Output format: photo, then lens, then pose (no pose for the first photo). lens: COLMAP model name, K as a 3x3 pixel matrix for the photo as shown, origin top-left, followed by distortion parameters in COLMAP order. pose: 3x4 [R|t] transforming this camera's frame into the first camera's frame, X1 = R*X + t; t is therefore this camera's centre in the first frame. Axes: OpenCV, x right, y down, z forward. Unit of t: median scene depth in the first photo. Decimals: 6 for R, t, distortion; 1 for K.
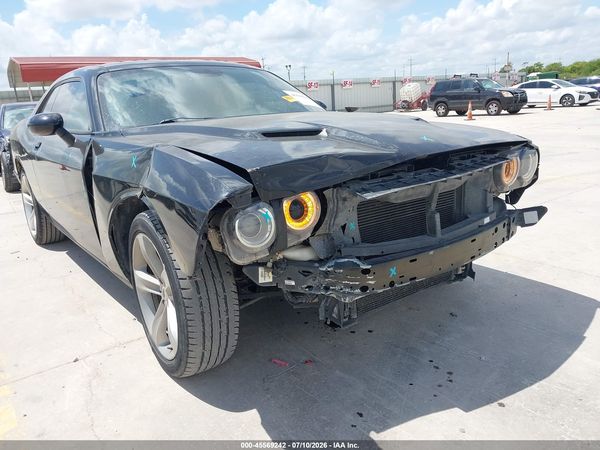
lens RADIAL K [[477.5, 0, 293.3], [0, 477.5, 227.6], [0, 0, 1]] dist [0.008435, -0.000036]
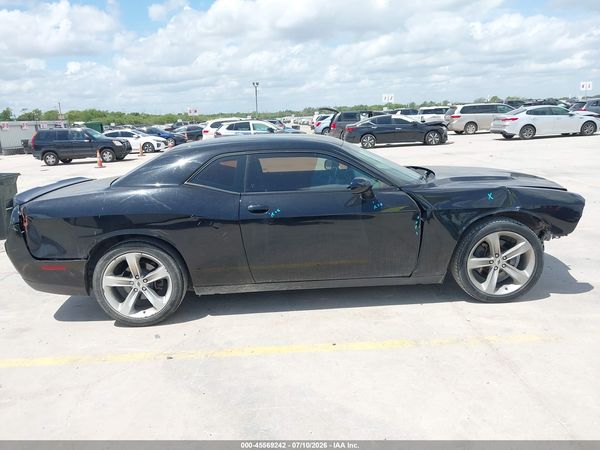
lens RADIAL K [[477.5, 0, 278.8], [0, 477.5, 250.0], [0, 0, 1]] dist [0.008435, -0.000036]
pose [[0.578430, -0.187351, 0.793926, -1.144358], [0.221329, 0.972804, 0.068309, -0.119541], [-0.785132, 0.136207, 0.604165, 0.257155]]
